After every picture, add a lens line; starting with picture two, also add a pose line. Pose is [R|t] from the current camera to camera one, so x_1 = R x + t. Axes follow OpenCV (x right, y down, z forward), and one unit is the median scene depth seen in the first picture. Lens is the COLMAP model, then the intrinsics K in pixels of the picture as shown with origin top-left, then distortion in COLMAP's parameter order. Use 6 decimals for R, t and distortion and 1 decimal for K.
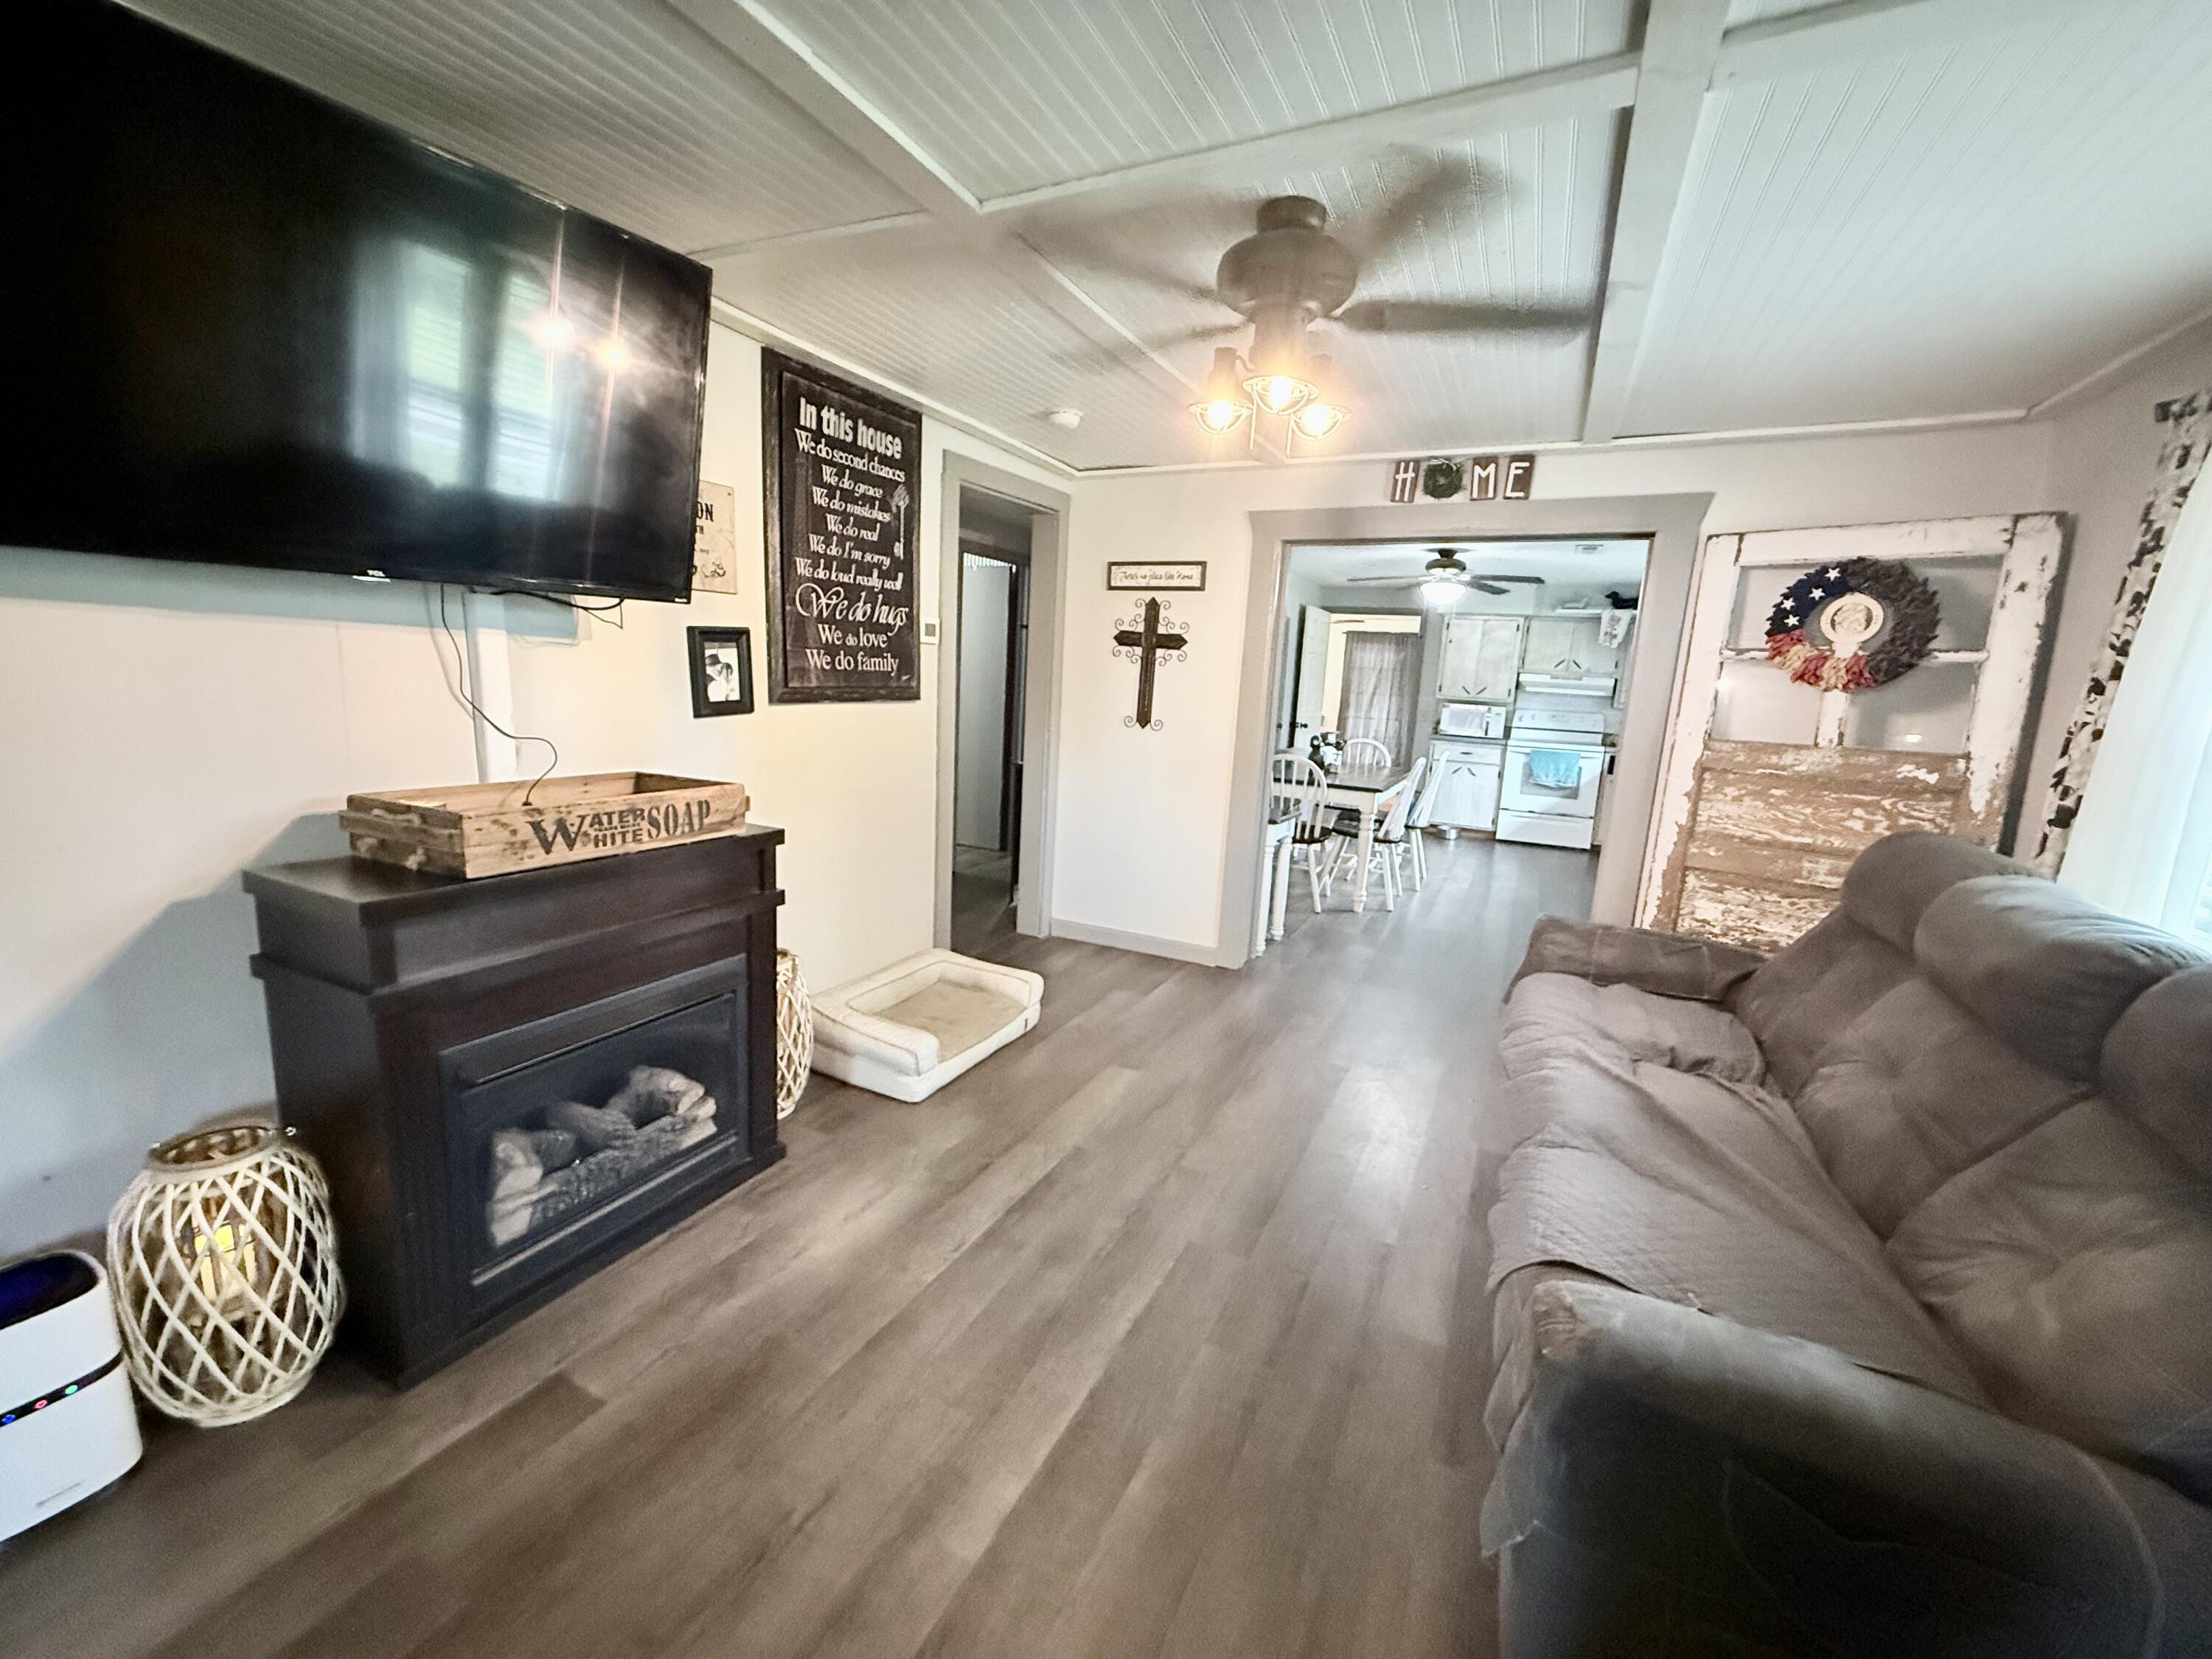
lens RADIAL K [[884.6, 0, 1107.2], [0, 884.6, 828.0], [0, 0, 1]] dist [0.003368, 0.000122]
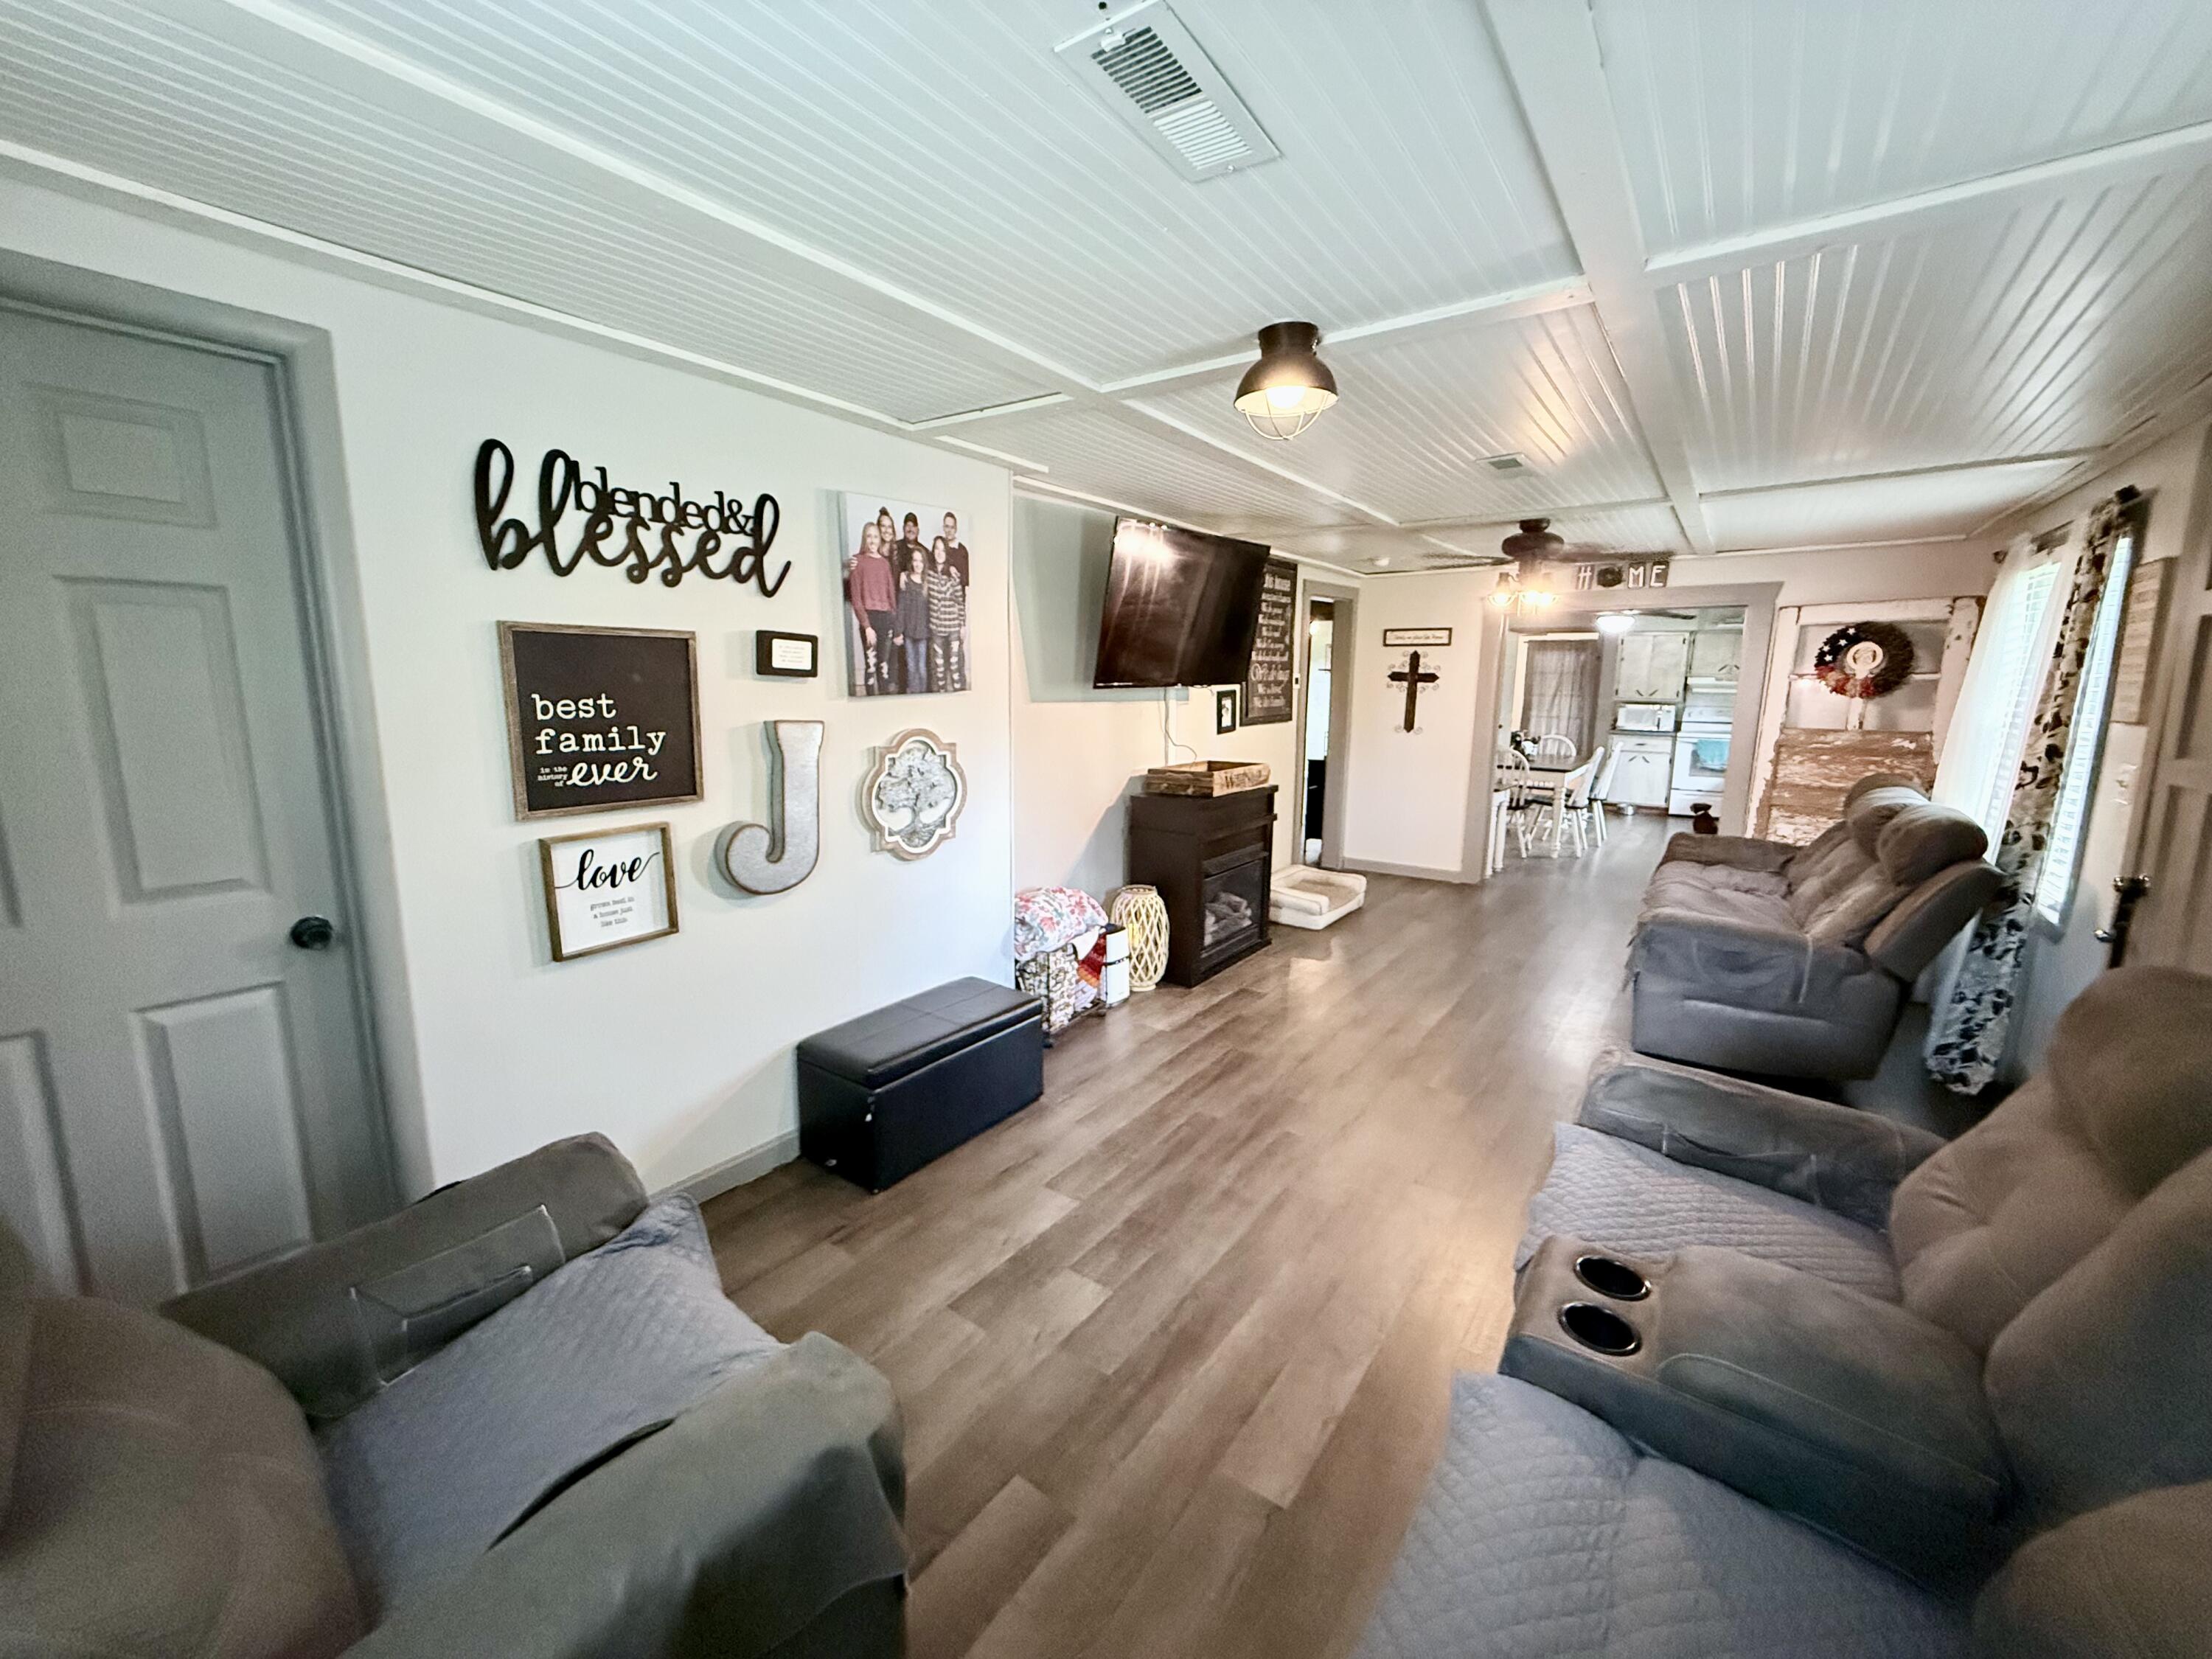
lens RADIAL K [[884.6, 0, 1109.0], [0, 884.6, 823.7], [0, 0, 1]] dist [0.003368, 0.000122]
pose [[0.985406, -0.015701, -0.169494, -0.226360], [0.013269, 0.999792, -0.015469, 0.068584], [0.169701, 0.012994, 0.985410, -0.660490]]
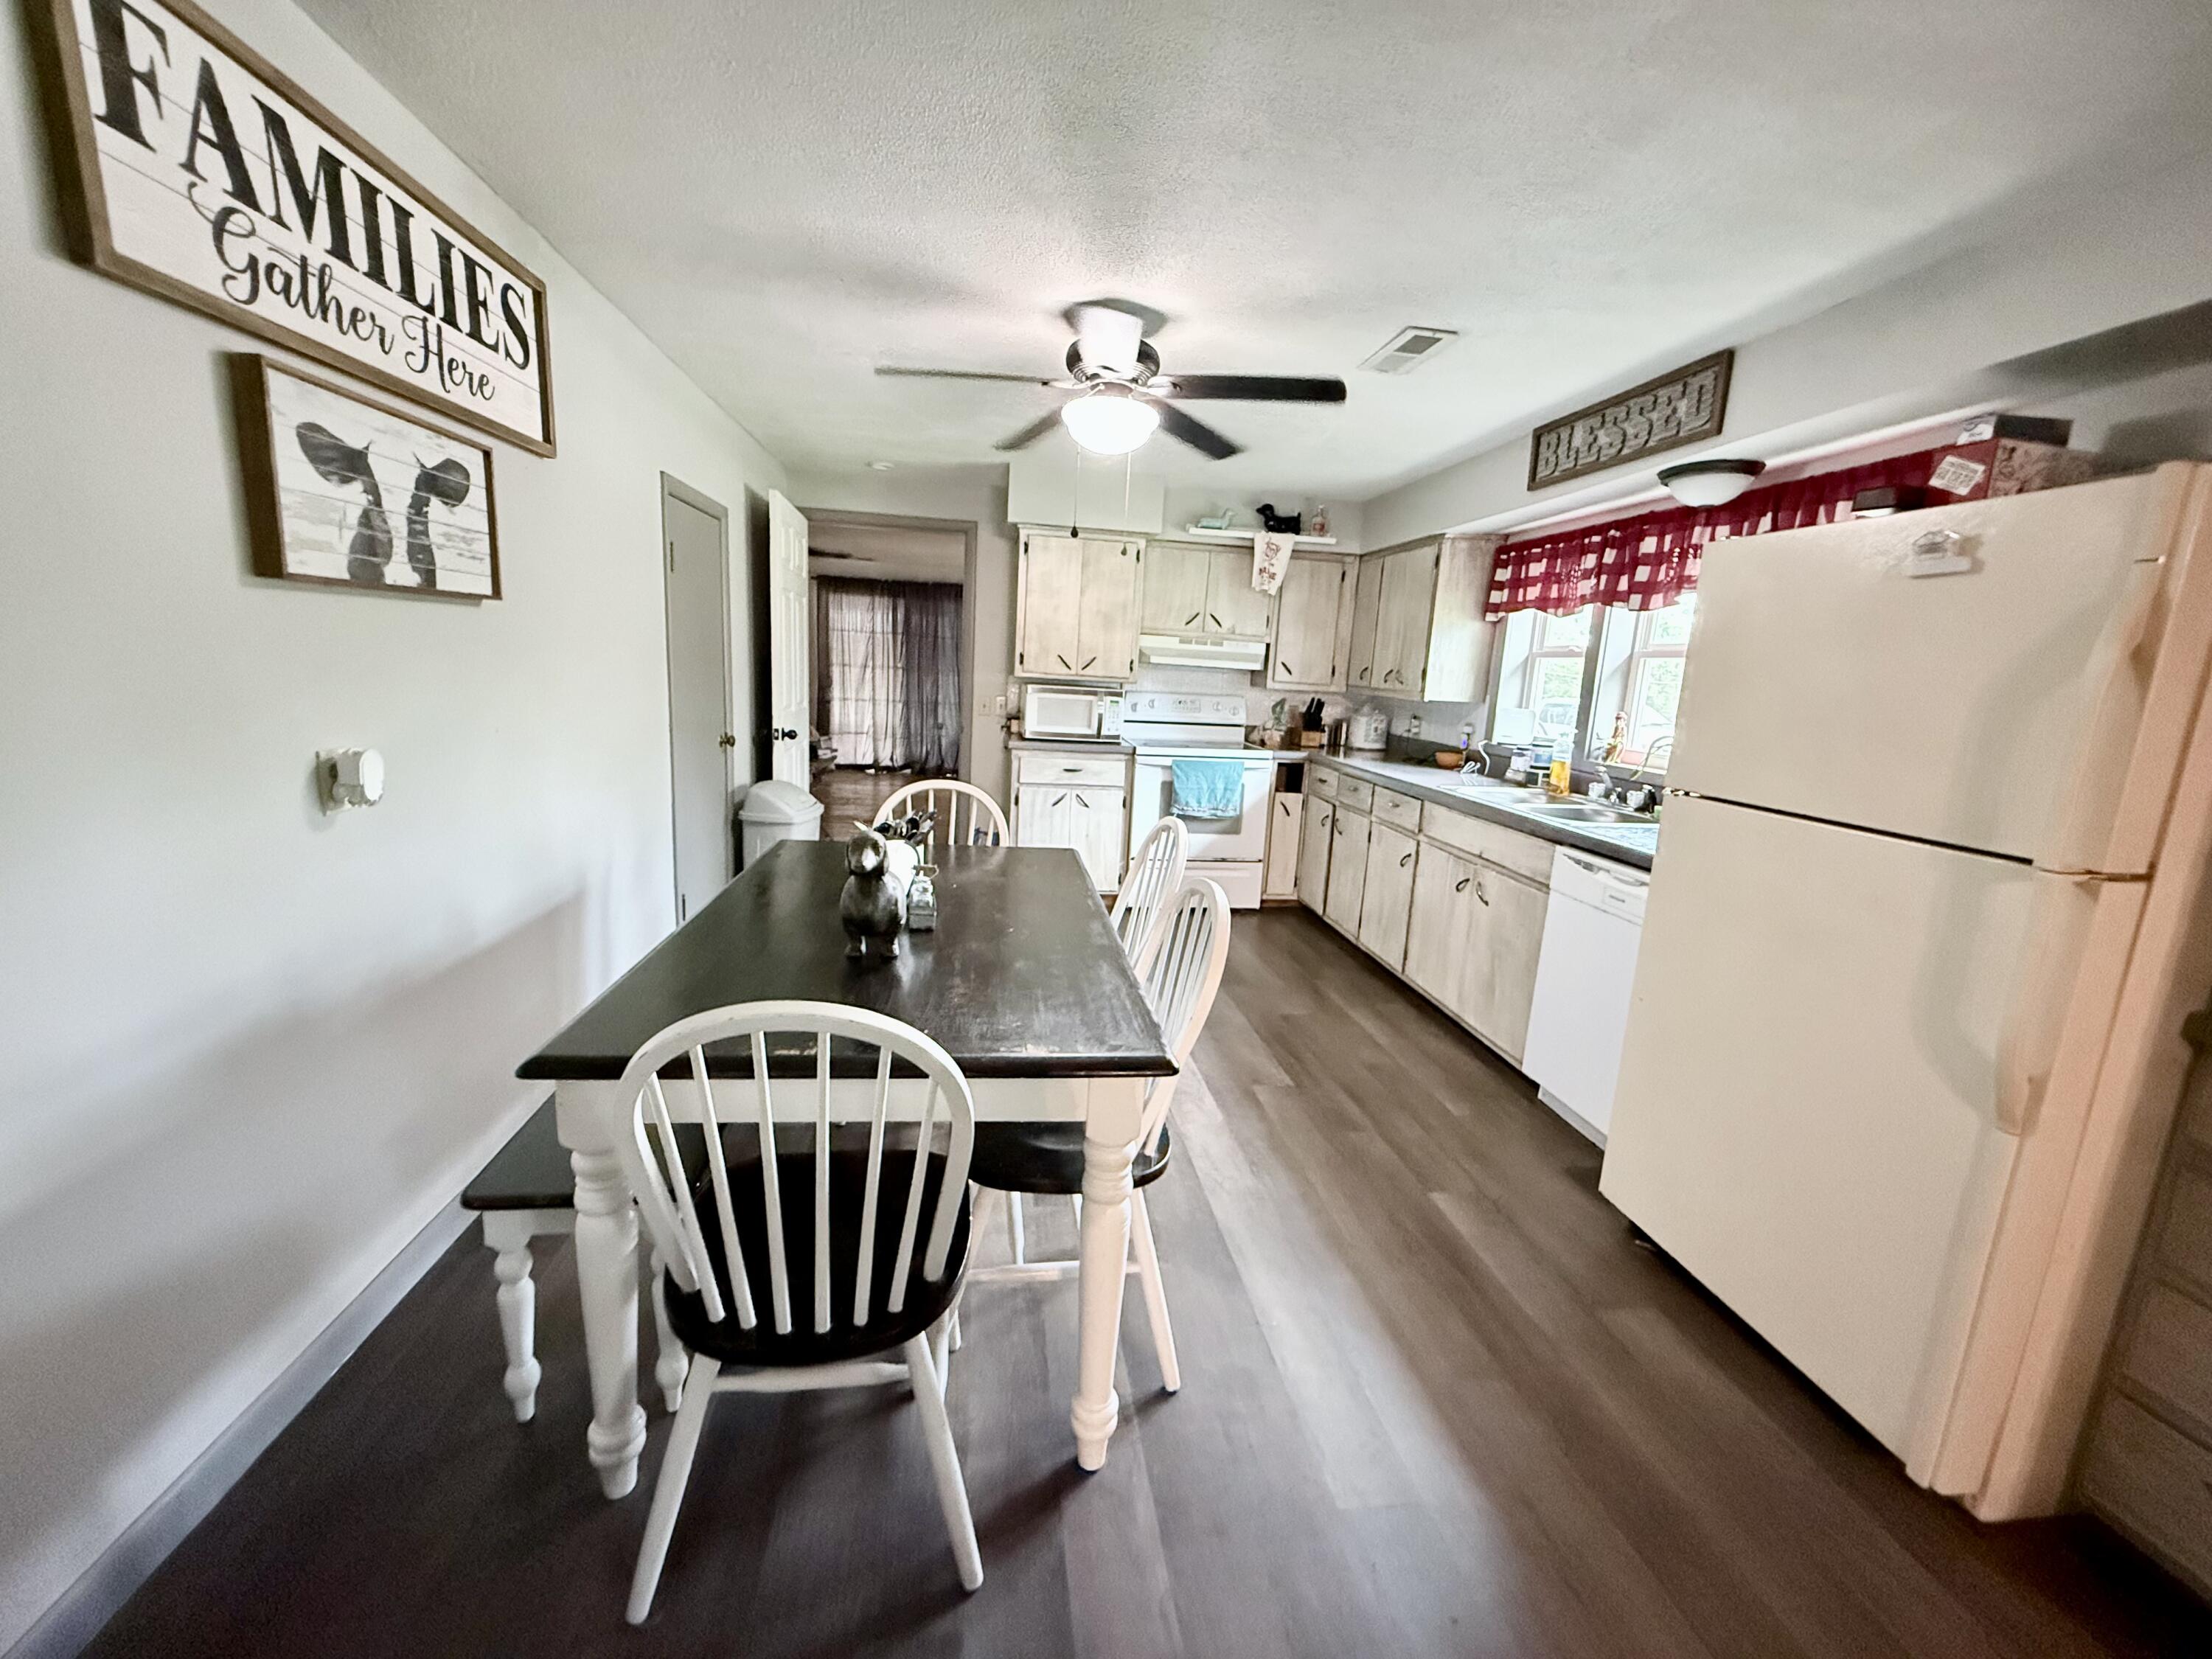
lens RADIAL K [[884.6, 0, 1097.1], [0, 884.6, 826.5], [0, 0, 1]] dist [0.003368, 0.000122]
pose [[0.837334, -0.103601, 0.536786, 0.202252], [0.086195, 0.994617, 0.057508, -0.158883], [-0.539855, -0.001885, 0.841756, 0.994444]]
